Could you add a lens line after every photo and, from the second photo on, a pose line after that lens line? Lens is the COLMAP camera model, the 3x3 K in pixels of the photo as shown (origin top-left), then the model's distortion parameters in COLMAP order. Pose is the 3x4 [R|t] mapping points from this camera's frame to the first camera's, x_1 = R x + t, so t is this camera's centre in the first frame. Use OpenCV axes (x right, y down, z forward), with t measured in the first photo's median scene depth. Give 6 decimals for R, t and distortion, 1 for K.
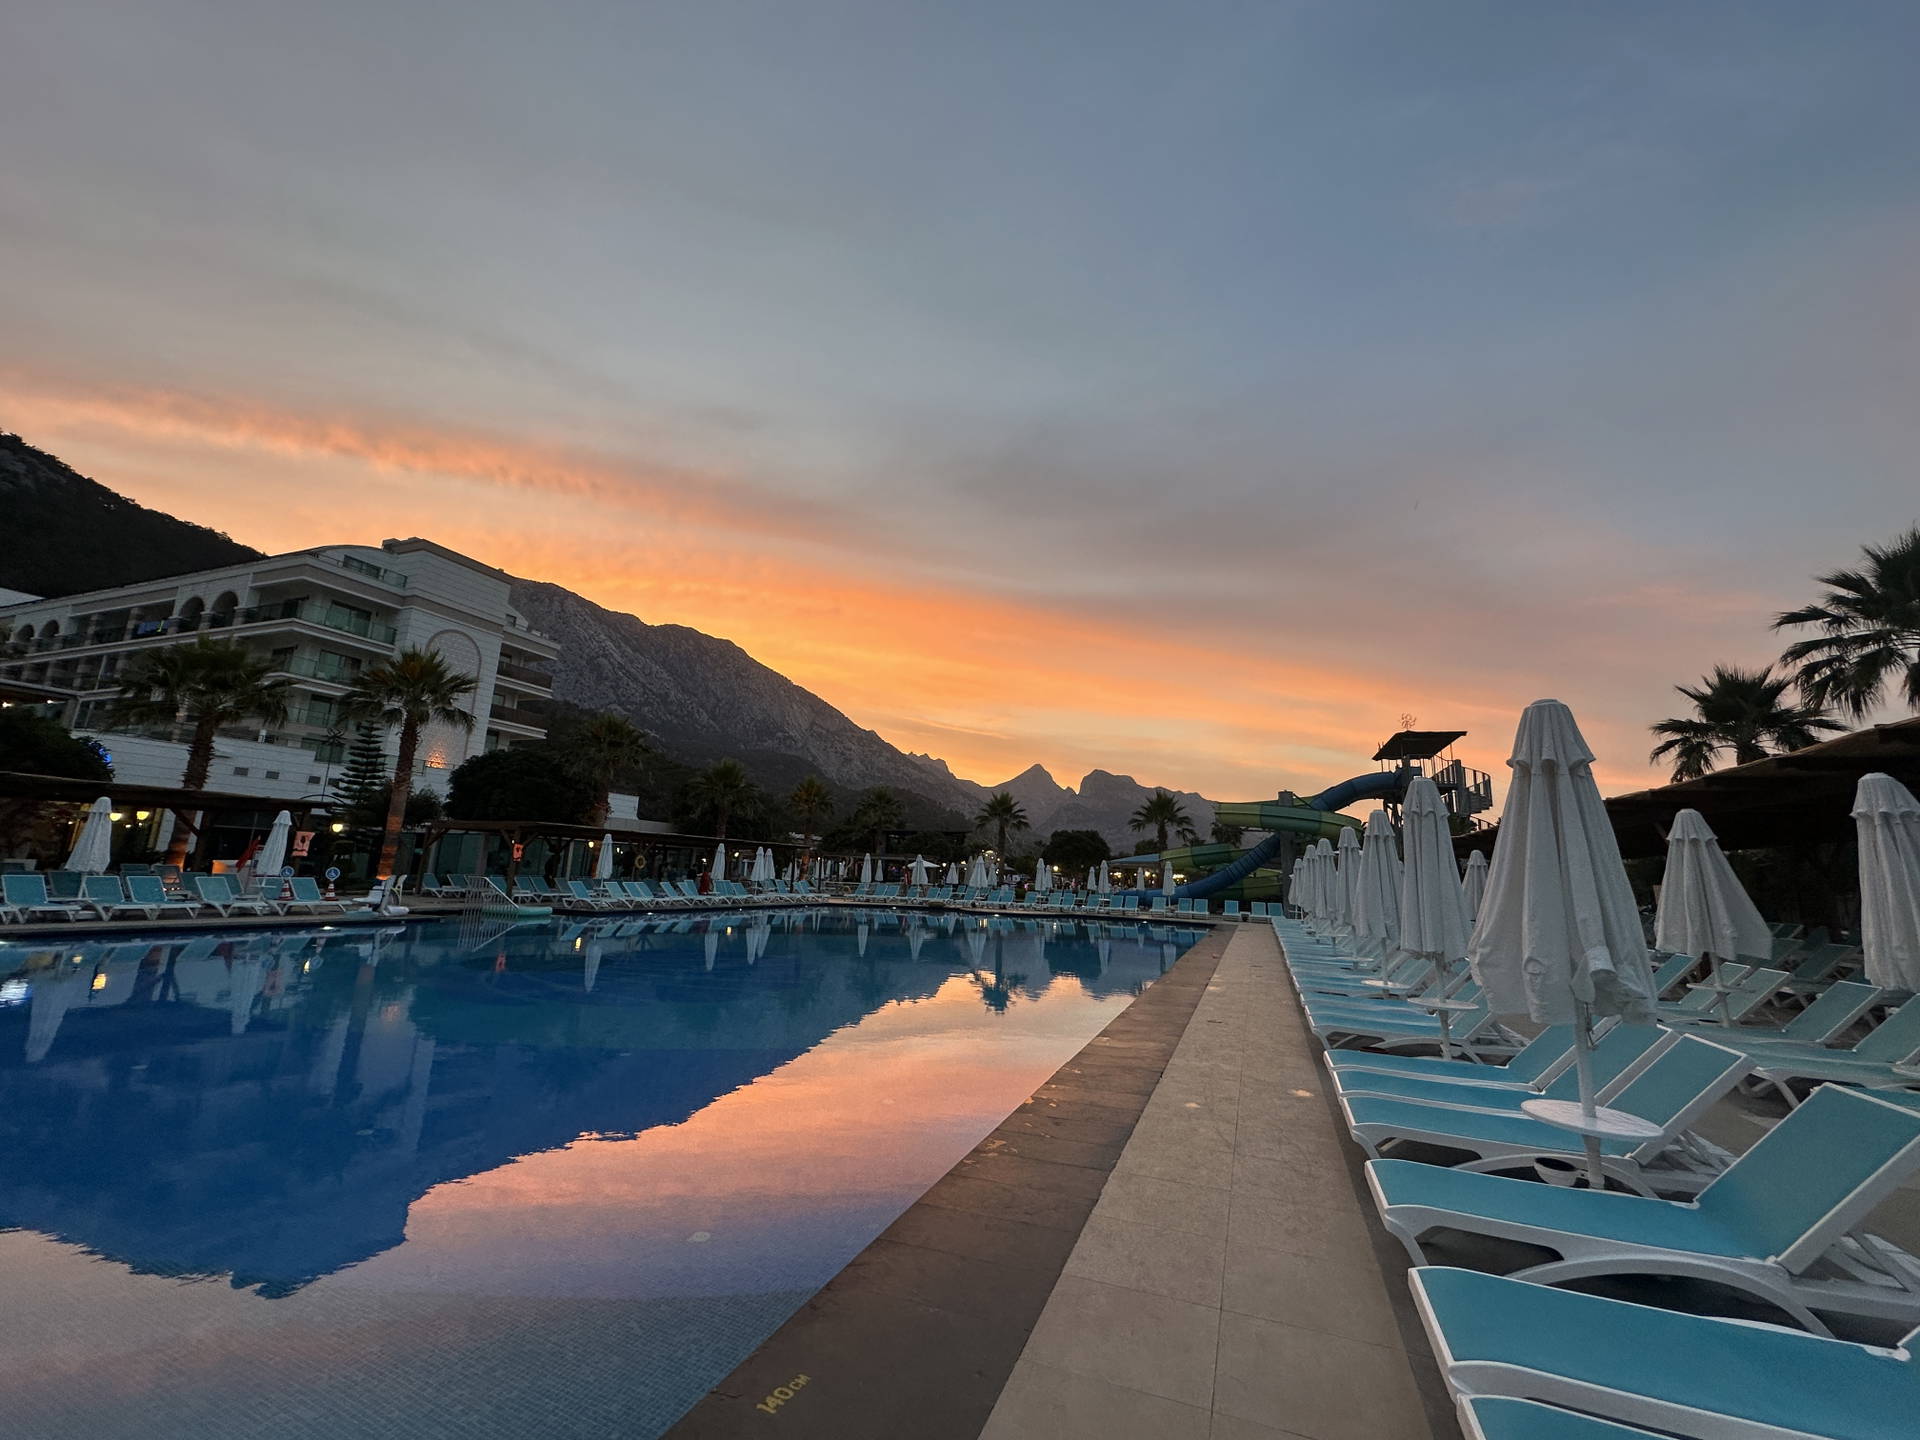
lens RADIAL K [[758.8, 0, 960.0], [0, 758.8, 720.0], [0, 0, 1]] dist [-0.000039, -0.000008]
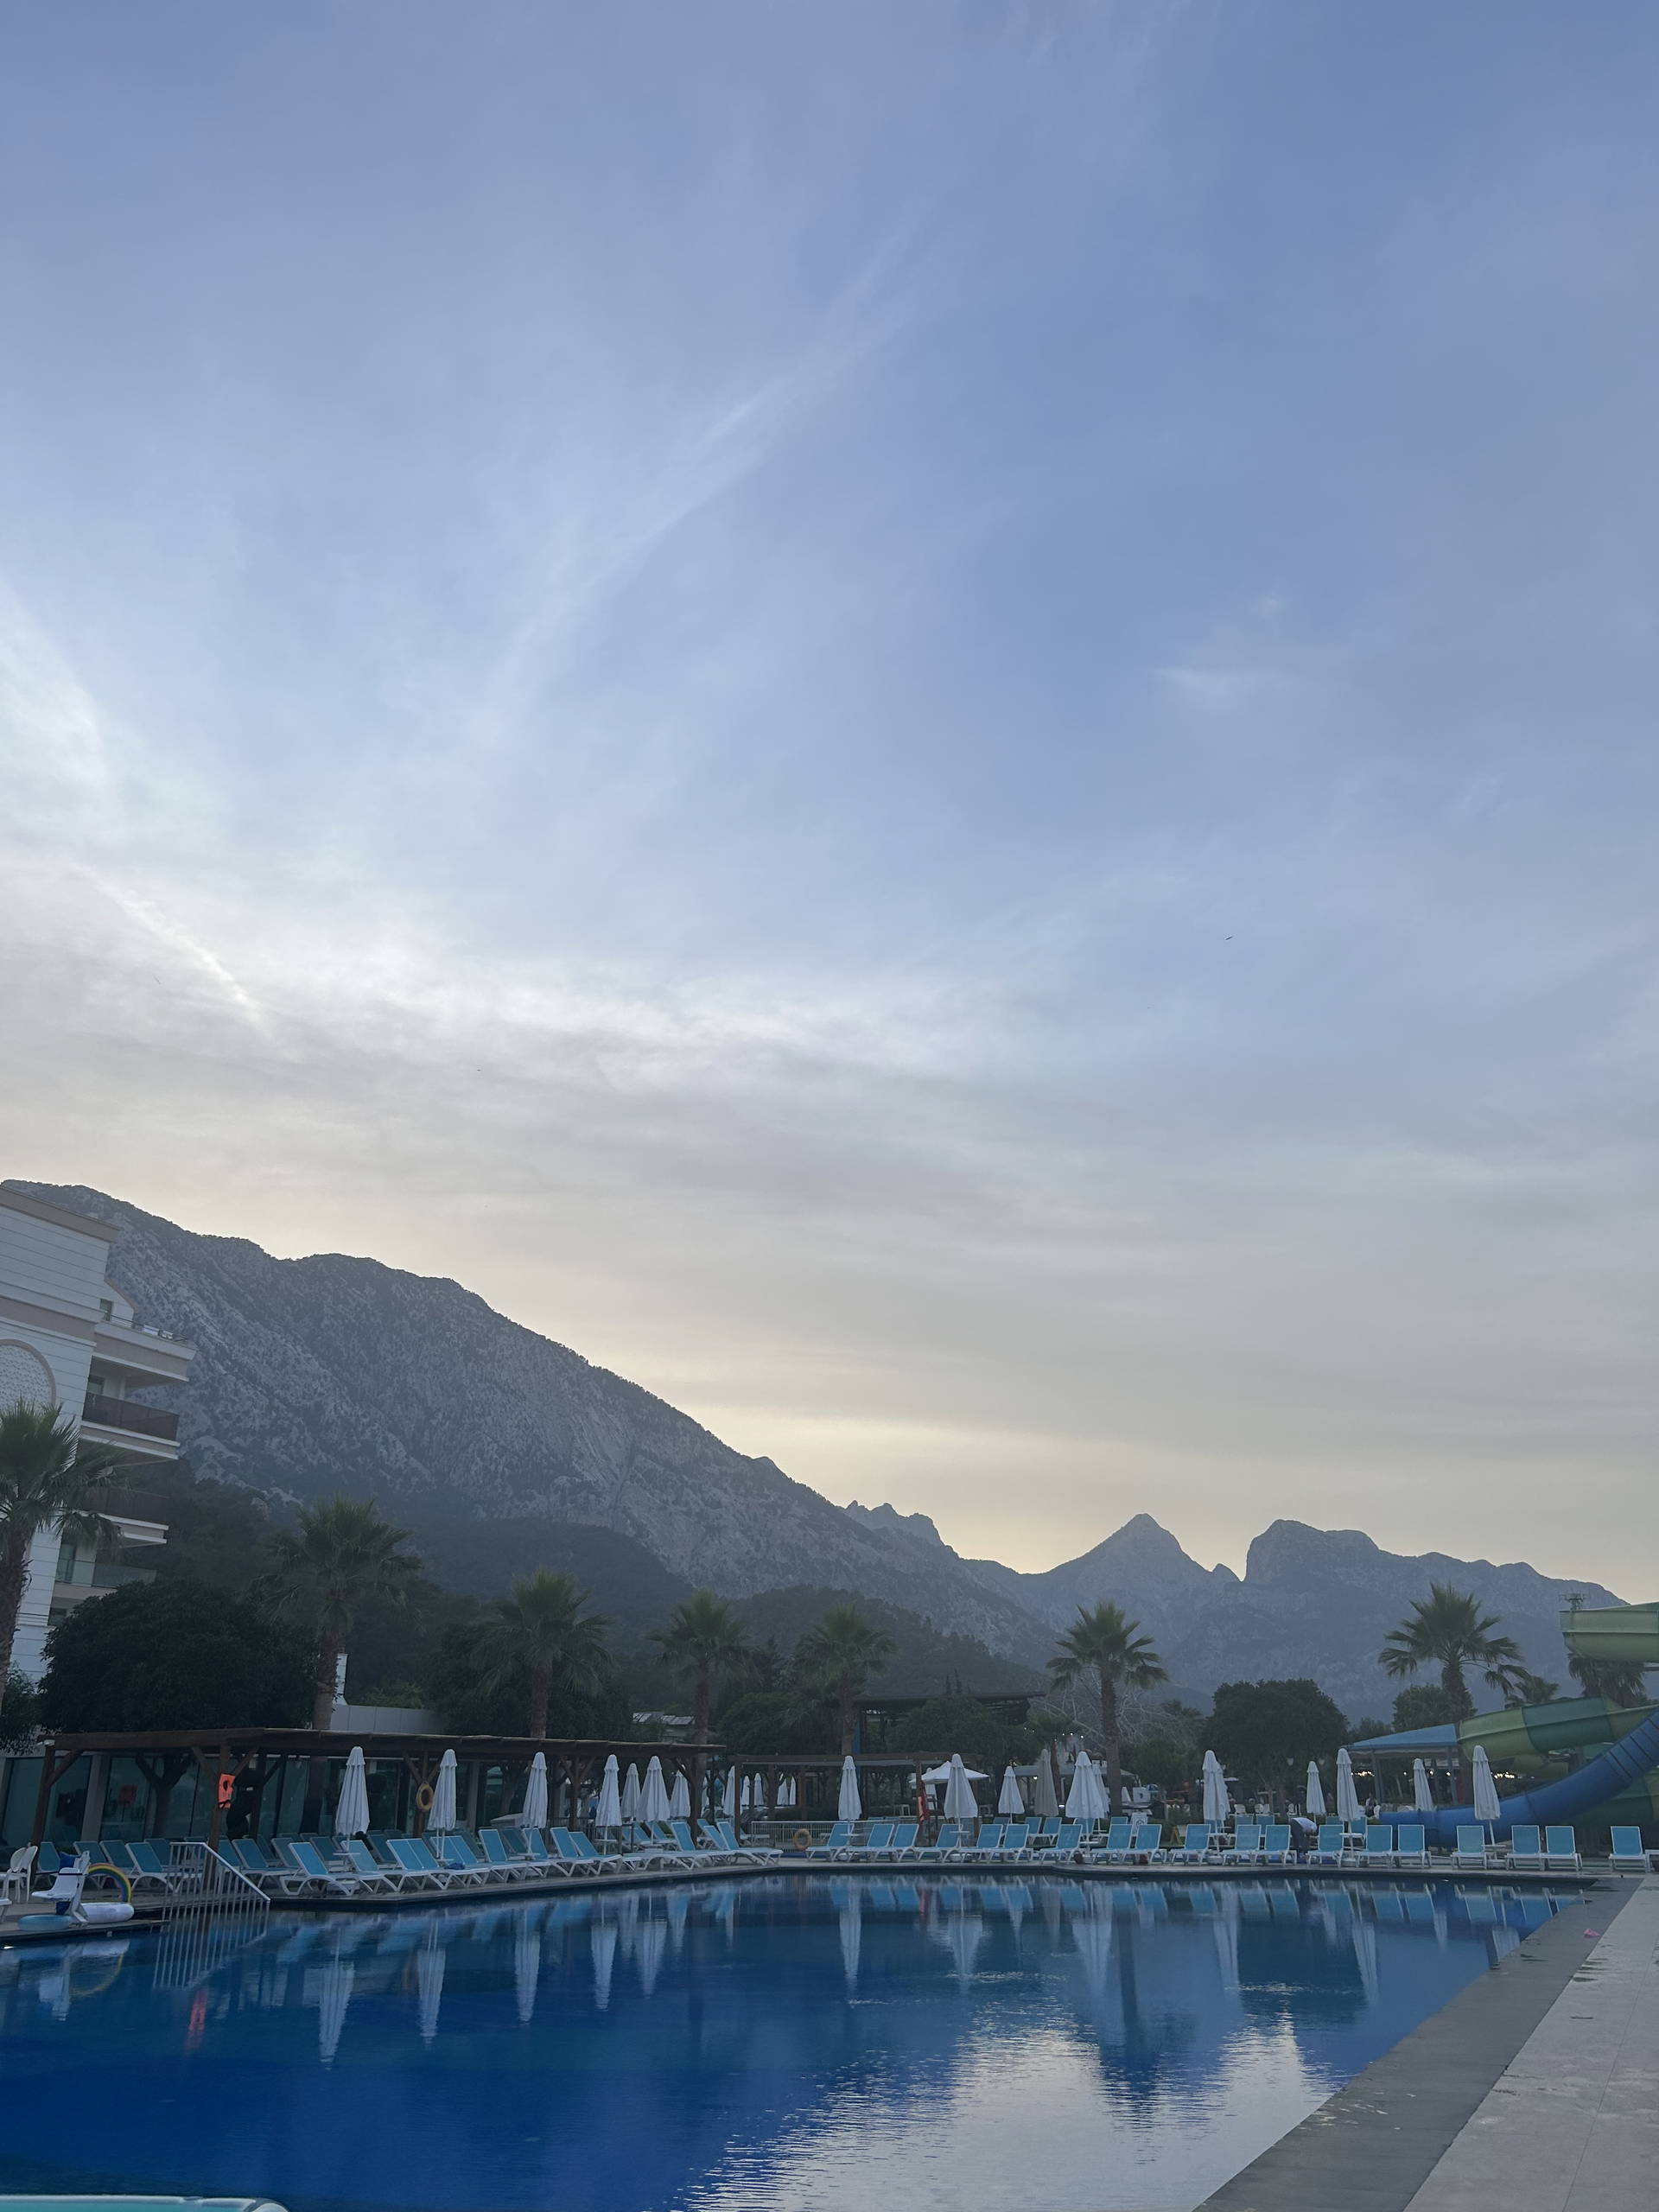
lens RADIAL K [[1700.9, 0, 811.9], [0, 1700.9, 1109.7], [0, 0, 1]] dist [0.019359, -0.007360]
pose [[0.995207, -0.073156, -0.064894, -0.036892], [0.060396, 0.981722, -0.180481, -0.031404], [0.076911, 0.175696, 0.981435, -0.134582]]
